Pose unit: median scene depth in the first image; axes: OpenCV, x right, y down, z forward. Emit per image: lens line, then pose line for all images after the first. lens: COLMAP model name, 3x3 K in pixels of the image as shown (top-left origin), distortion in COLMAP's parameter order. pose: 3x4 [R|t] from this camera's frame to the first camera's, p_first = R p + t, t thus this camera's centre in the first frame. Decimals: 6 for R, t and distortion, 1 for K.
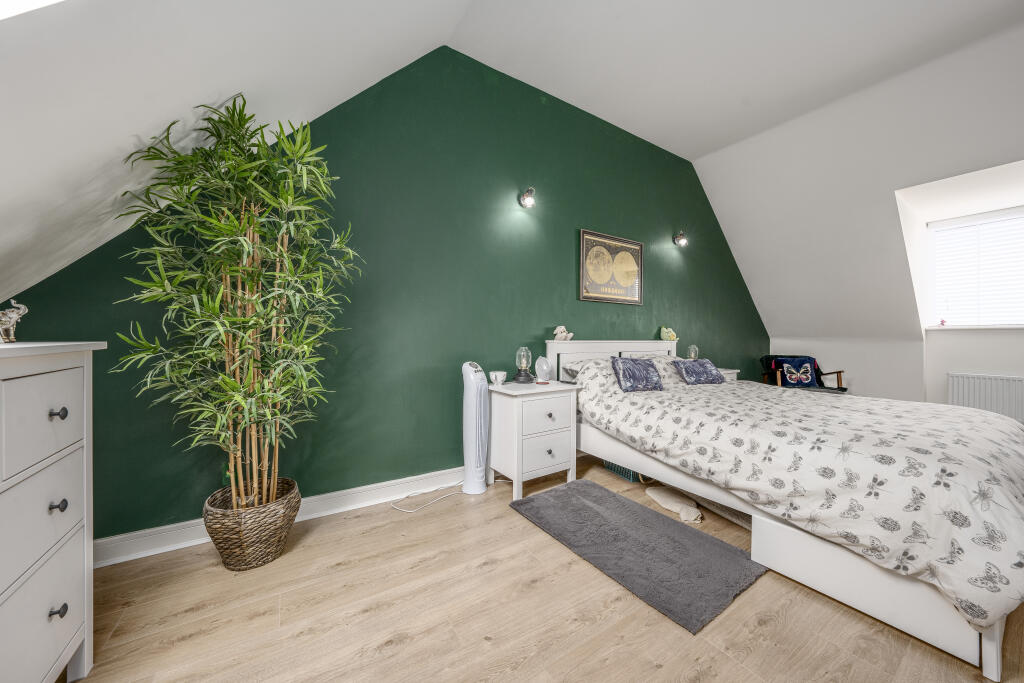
lens RADIAL K [[364.8, 0, 514.9], [0, 364.8, 334.9], [0, 0, 1]] dist [-0.033095, 0.007301]
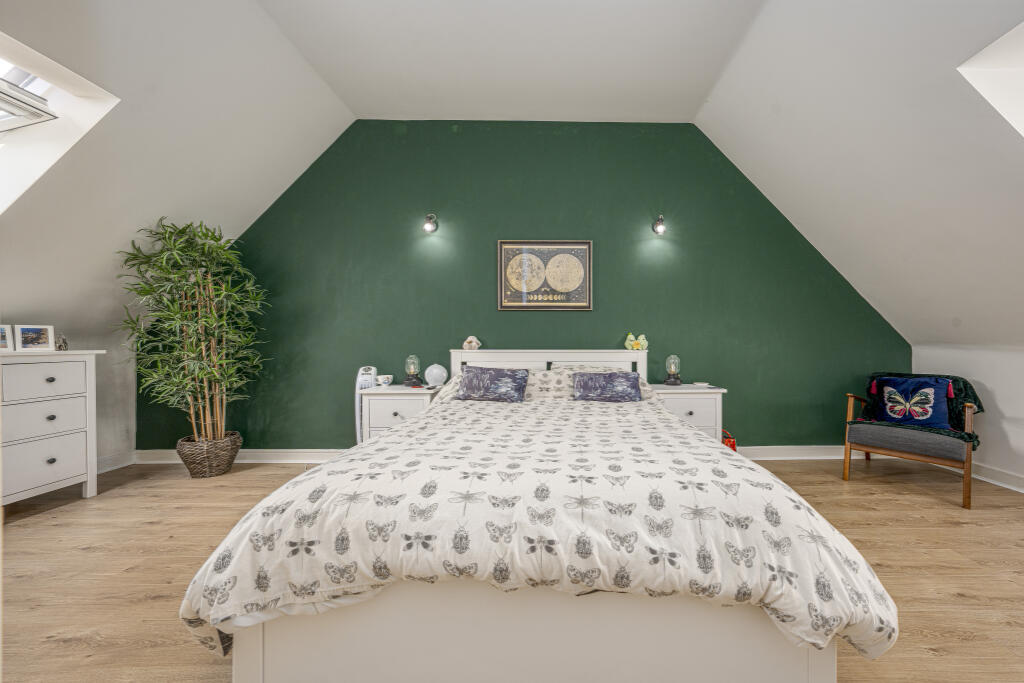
lens RADIAL K [[331.2, 0, 510.4], [0, 331.2, 348.2], [0, 0, 1]] dist [-0.027390, 0.004899]
pose [[0.848603, -0.000465, -0.529030, 0.690414], [0.007124, 0.999919, 0.010549, 0.001584], [0.528982, -0.012720, 0.848538, 0.225398]]
